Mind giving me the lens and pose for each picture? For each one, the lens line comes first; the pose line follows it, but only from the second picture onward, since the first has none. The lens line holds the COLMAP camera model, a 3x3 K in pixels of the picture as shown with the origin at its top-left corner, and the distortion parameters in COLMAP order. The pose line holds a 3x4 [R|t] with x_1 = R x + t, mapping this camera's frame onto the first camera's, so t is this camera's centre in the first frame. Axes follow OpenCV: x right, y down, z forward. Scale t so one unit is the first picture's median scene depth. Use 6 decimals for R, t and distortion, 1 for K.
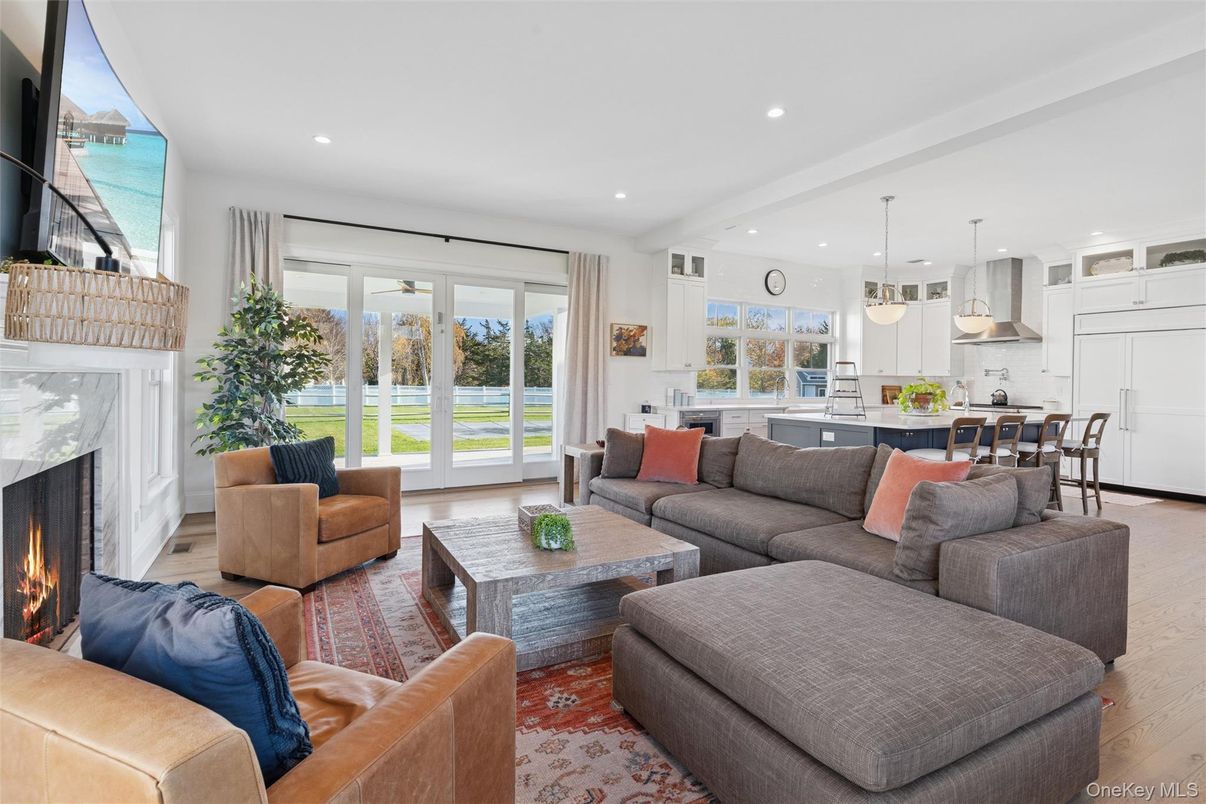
lens RADIAL K [[548.3, 0, 605.6], [0, 548.3, 402.7], [0, 0, 1]] dist [0.001077, 0.000012]
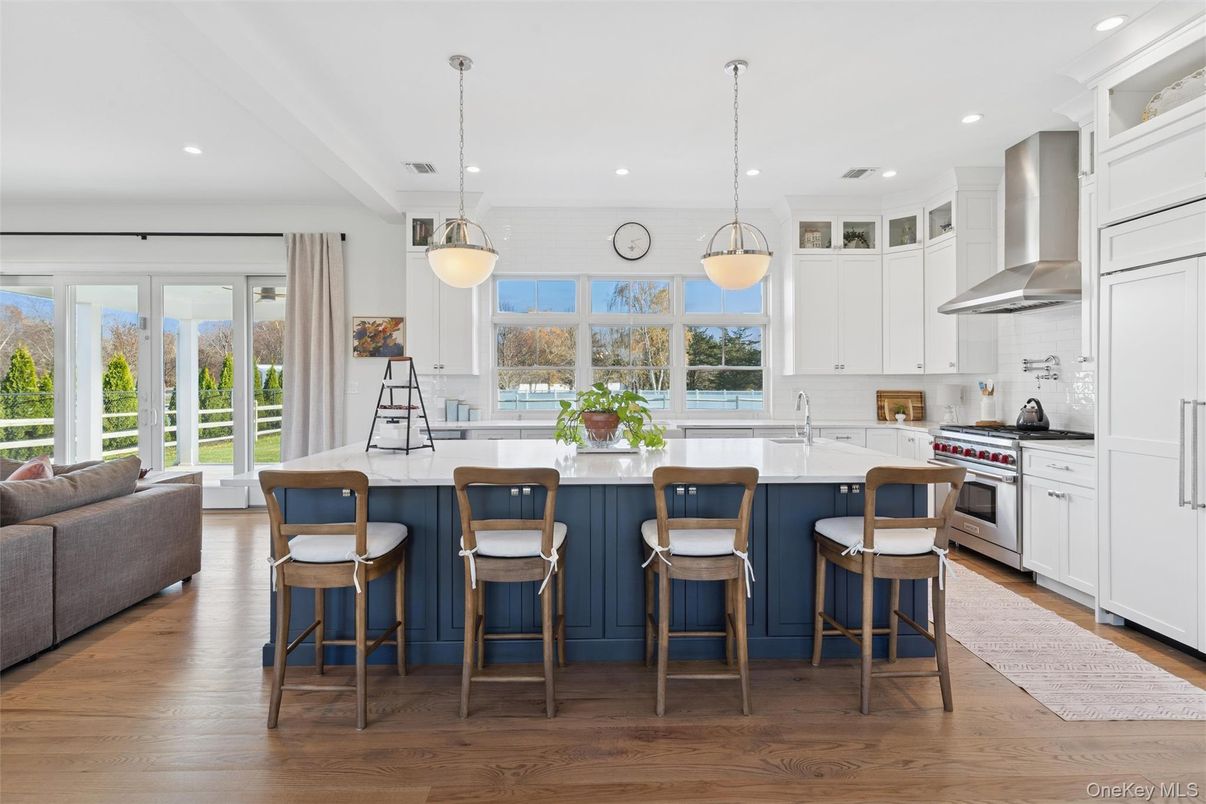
lens RADIAL K [[563.2, 0, 601.9], [0, 563.2, 385.2], [0, 0, 1]] dist [0.000401, -0.000061]
pose [[0.901959, -0.012073, -0.431653, 0.672072], [-0.004269, 0.999311, -0.036872, -0.017687], [0.431800, 0.035100, 0.901286, 0.418924]]
